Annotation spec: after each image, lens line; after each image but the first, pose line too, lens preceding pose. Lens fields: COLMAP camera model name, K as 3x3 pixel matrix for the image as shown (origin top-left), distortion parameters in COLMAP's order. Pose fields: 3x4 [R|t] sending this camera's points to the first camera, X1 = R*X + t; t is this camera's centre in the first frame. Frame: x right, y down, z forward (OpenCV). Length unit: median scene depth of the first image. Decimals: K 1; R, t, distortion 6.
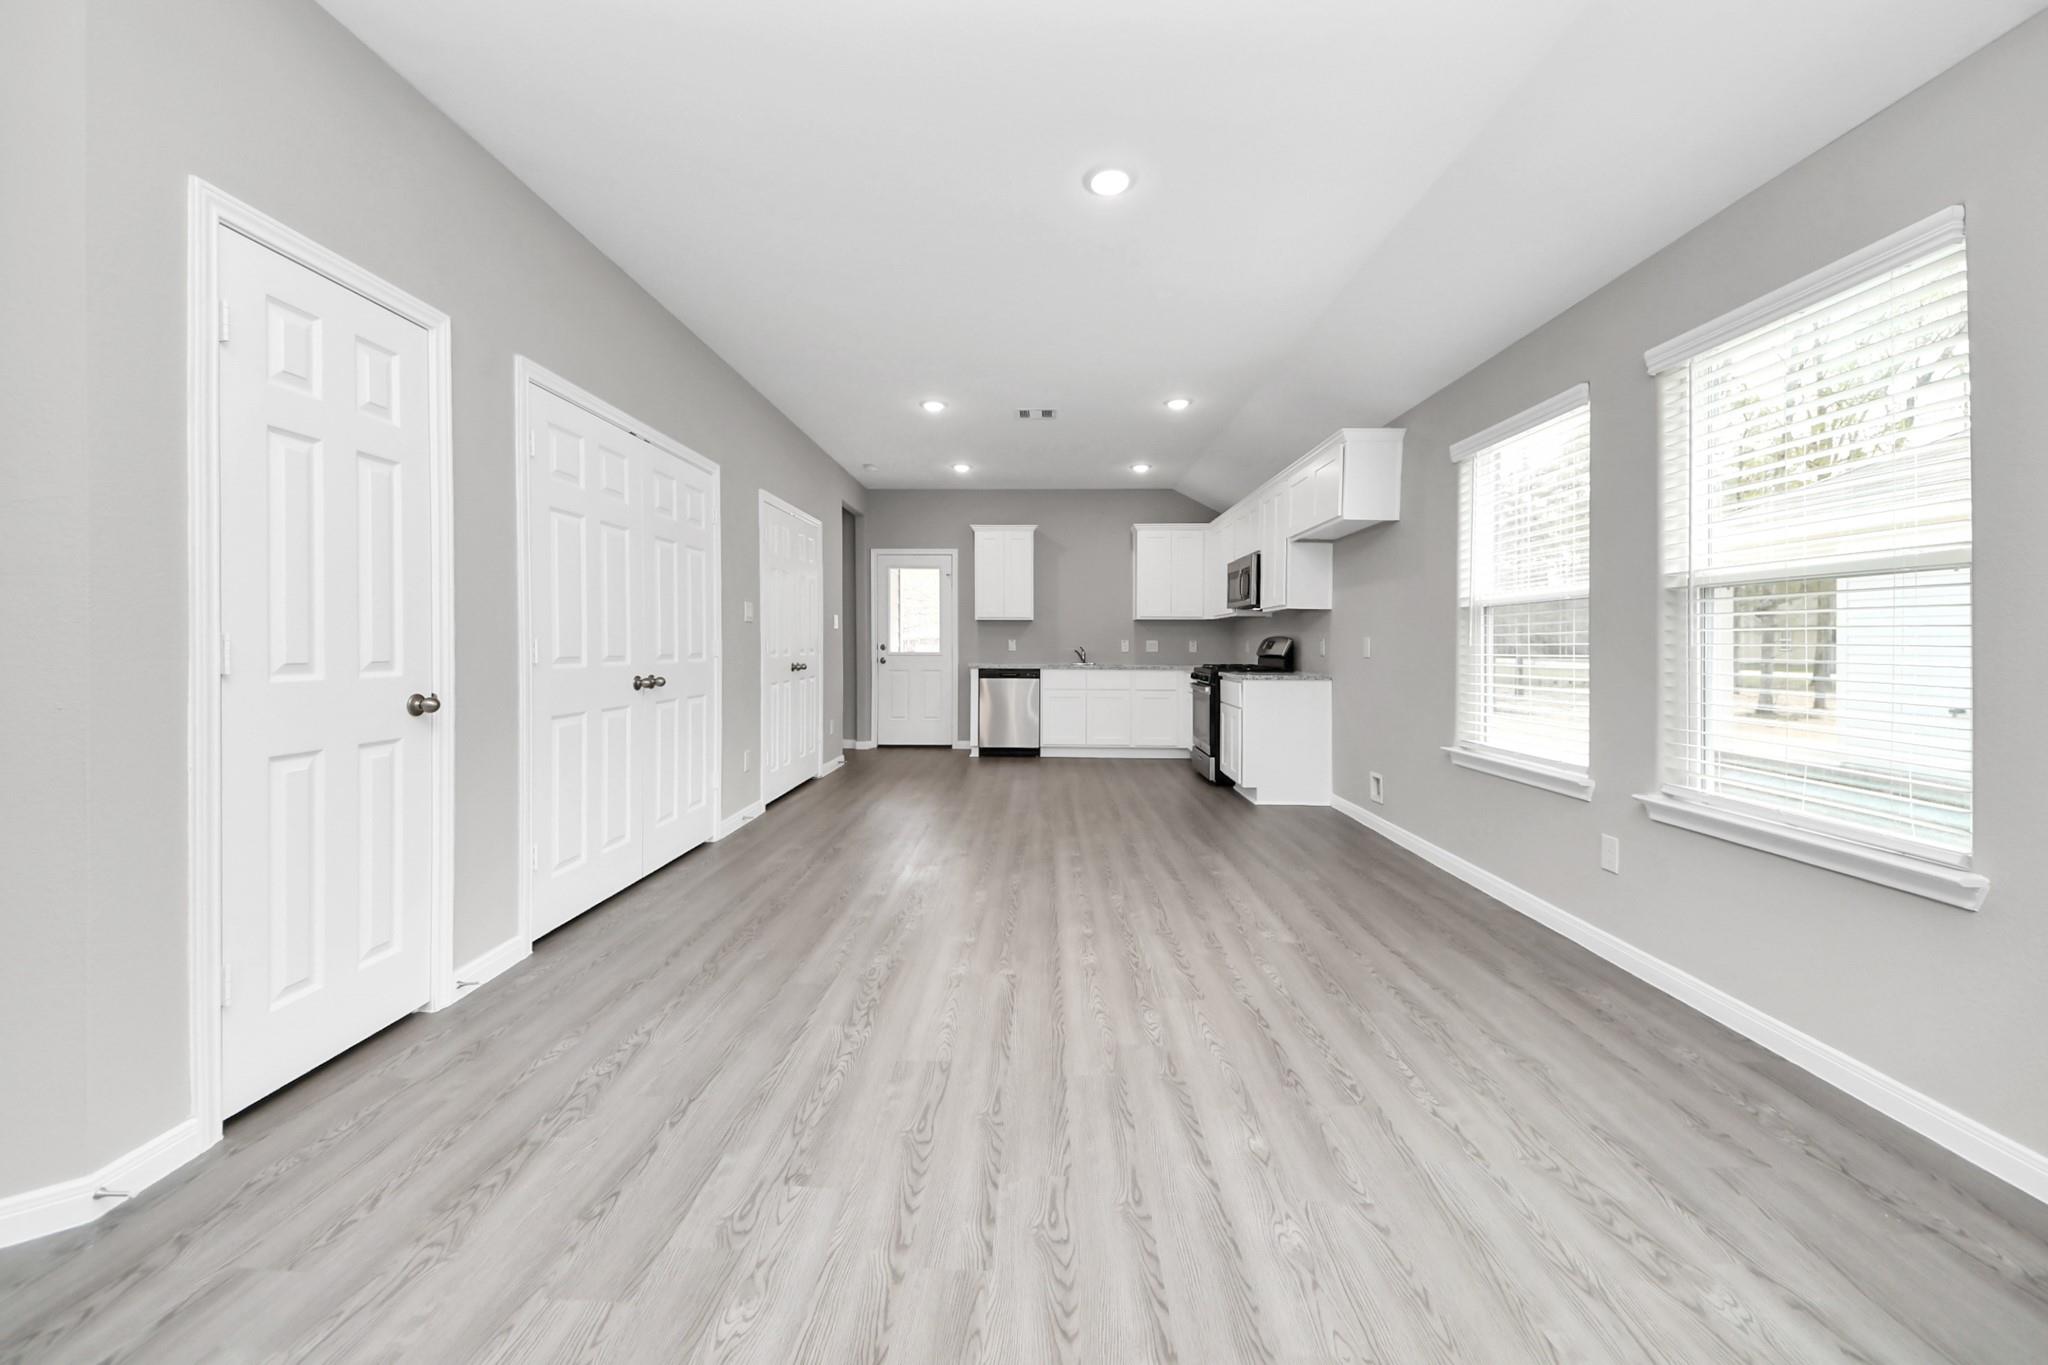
lens RADIAL K [[754.8, 0, 983.9], [0, 754.8, 657.1], [0, 0, 1]] dist [0.007224, -0.003263]
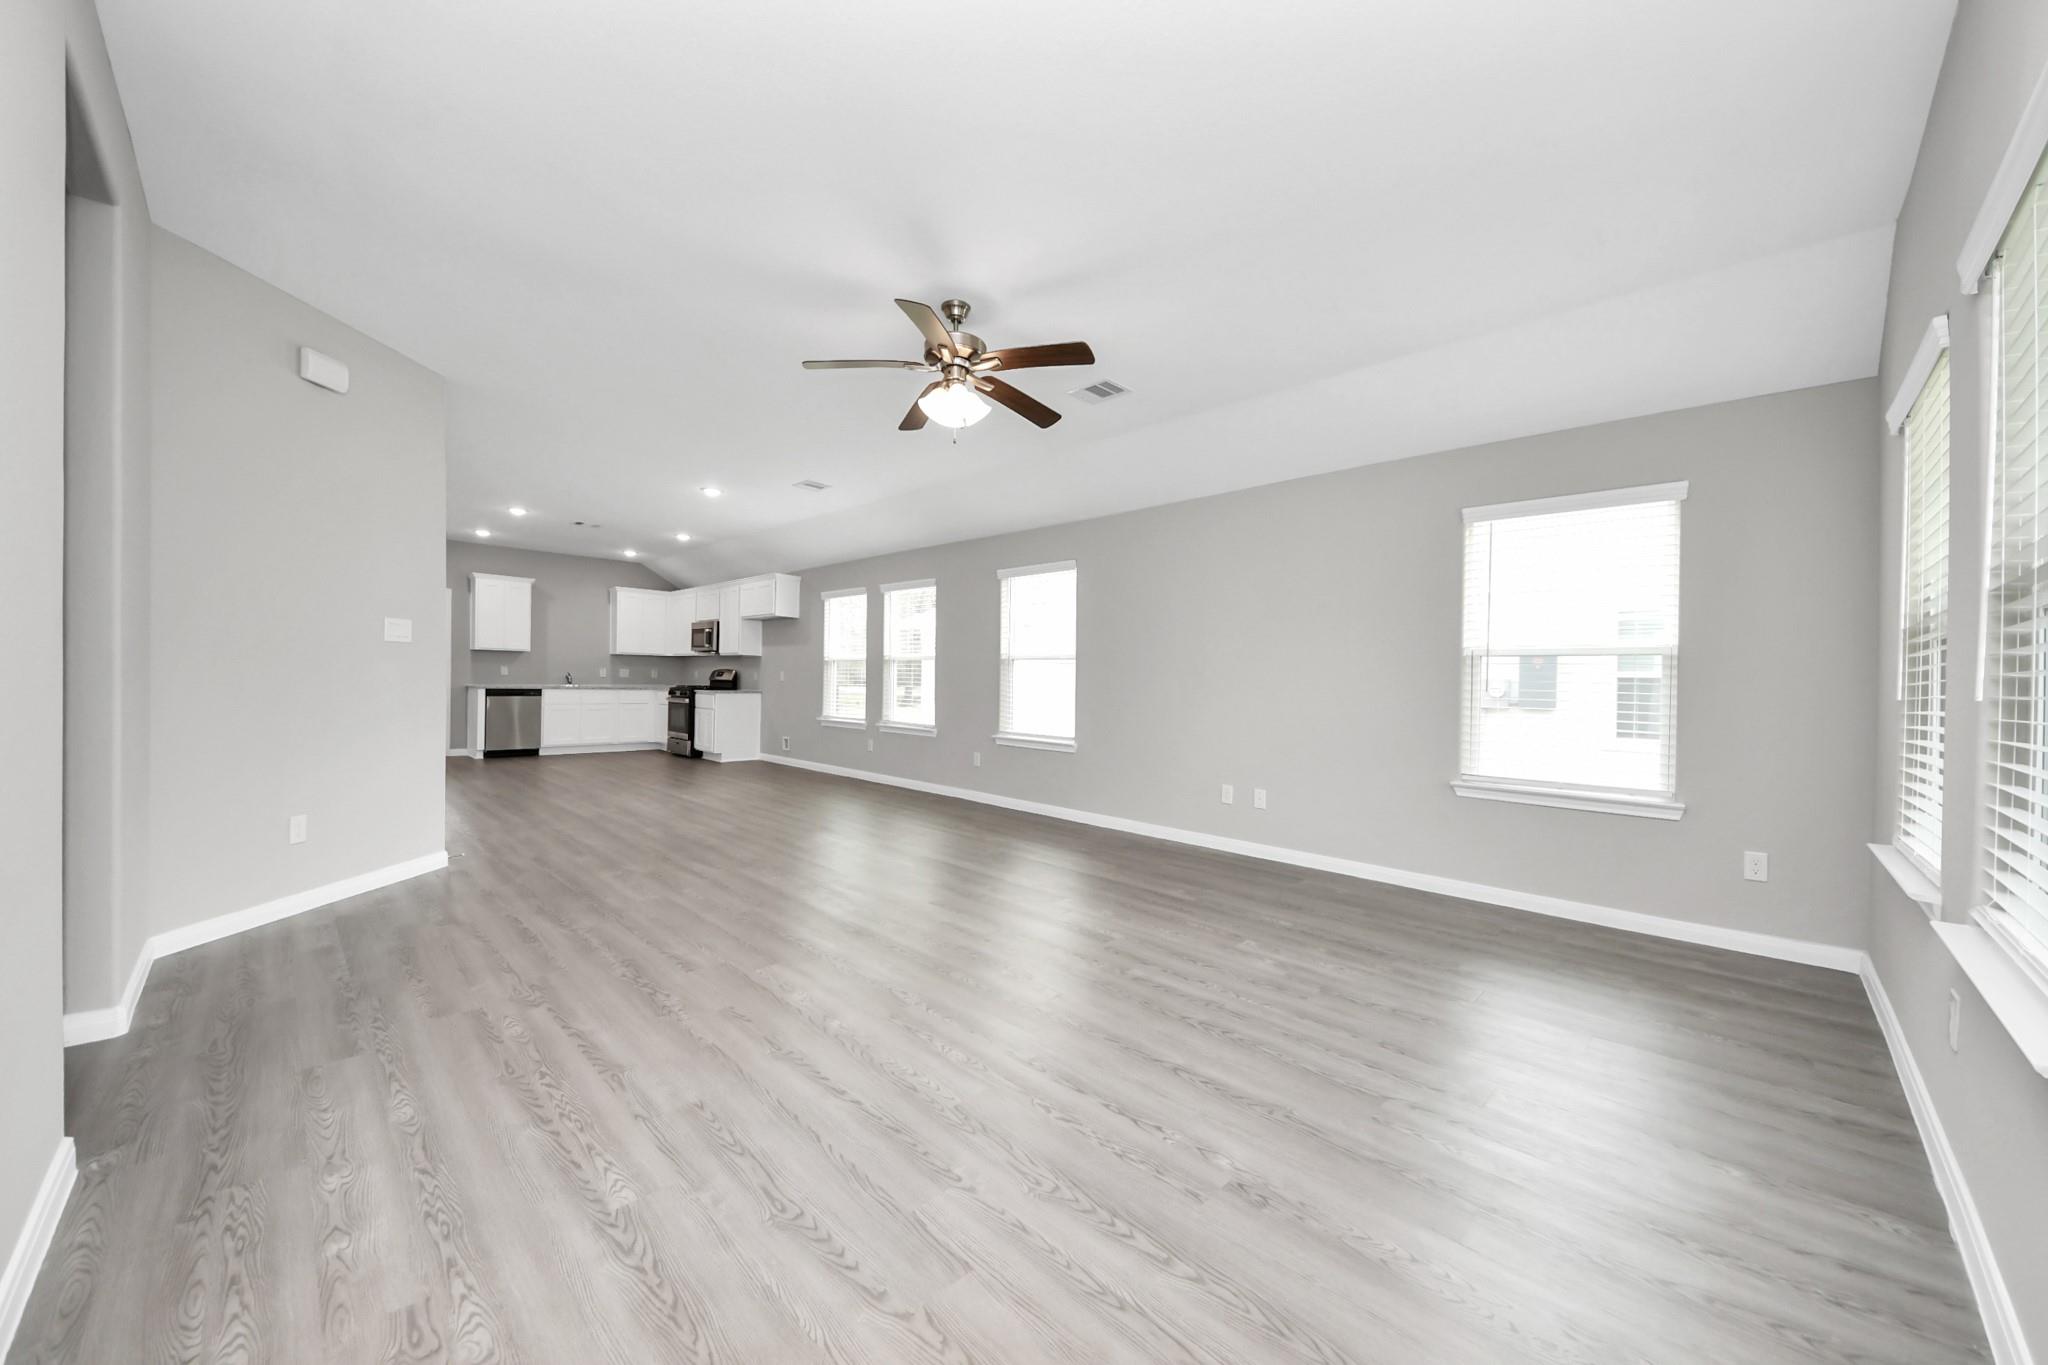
lens RADIAL K [[754.8, 0, 1029.4], [0, 754.8, 676.3], [0, 0, 1]] dist [0.007224, -0.003263]
pose [[0.651830, 0.015180, 0.758213, -0.479289], [-0.006148, 0.999873, -0.014733, 0.009975], [-0.758340, 0.004942, 0.651840, -0.665200]]
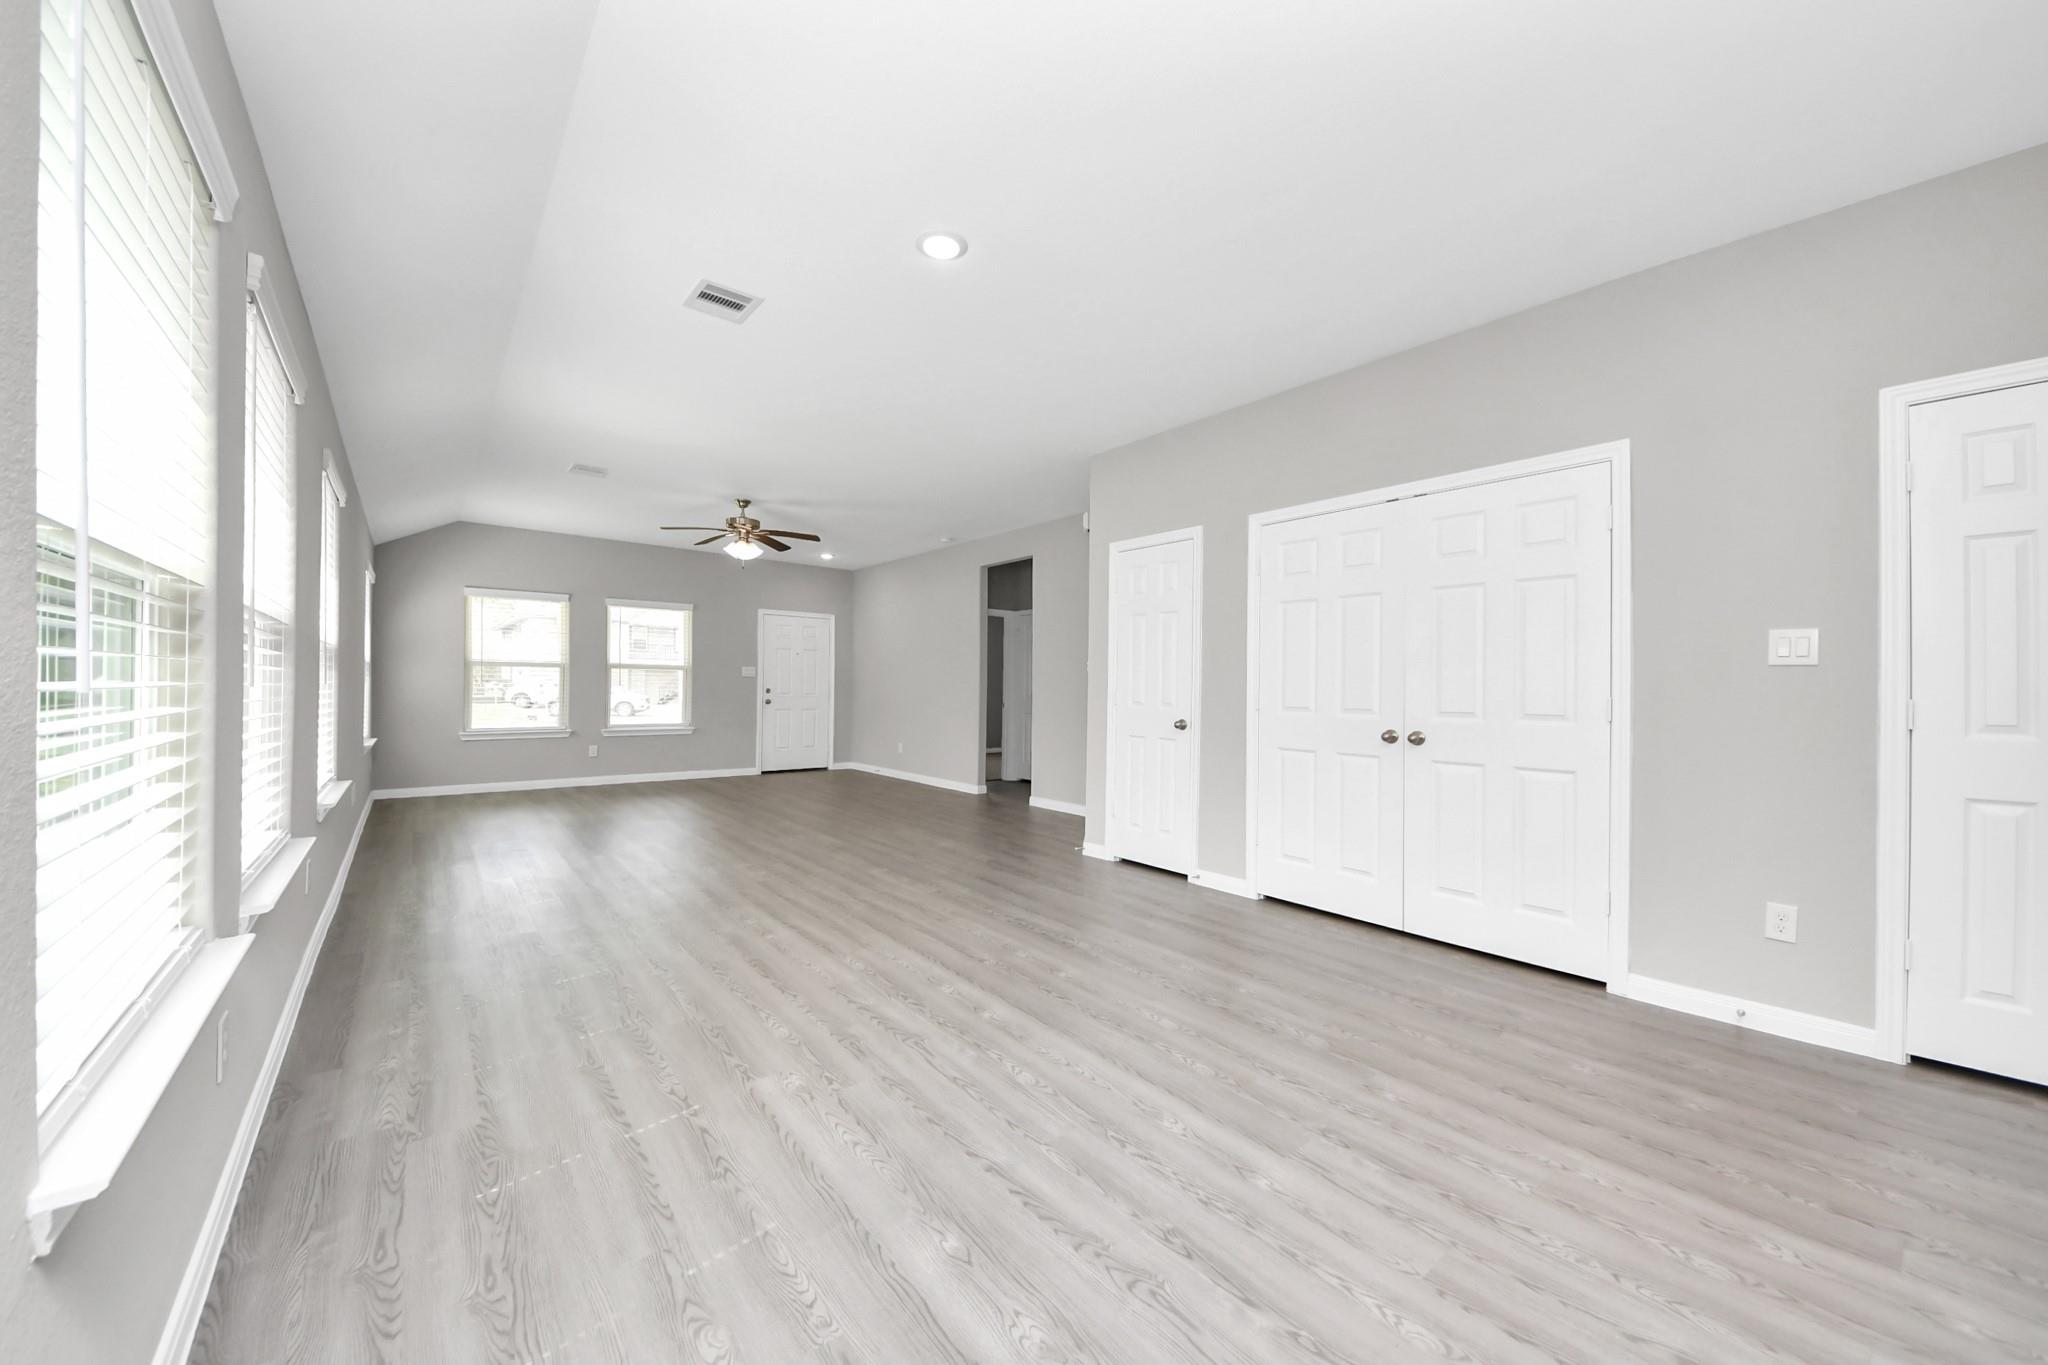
lens RADIAL K [[754.8, 0, 1021.4], [0, 754.8, 681.4], [0, 0, 1]] dist [0.007224, -0.003263]
pose [[-0.734692, -0.026082, -0.677900, 0.356311], [-0.036405, 0.999337, 0.001006, -0.013256], [0.677424, 0.025418, -0.735154, 0.832028]]
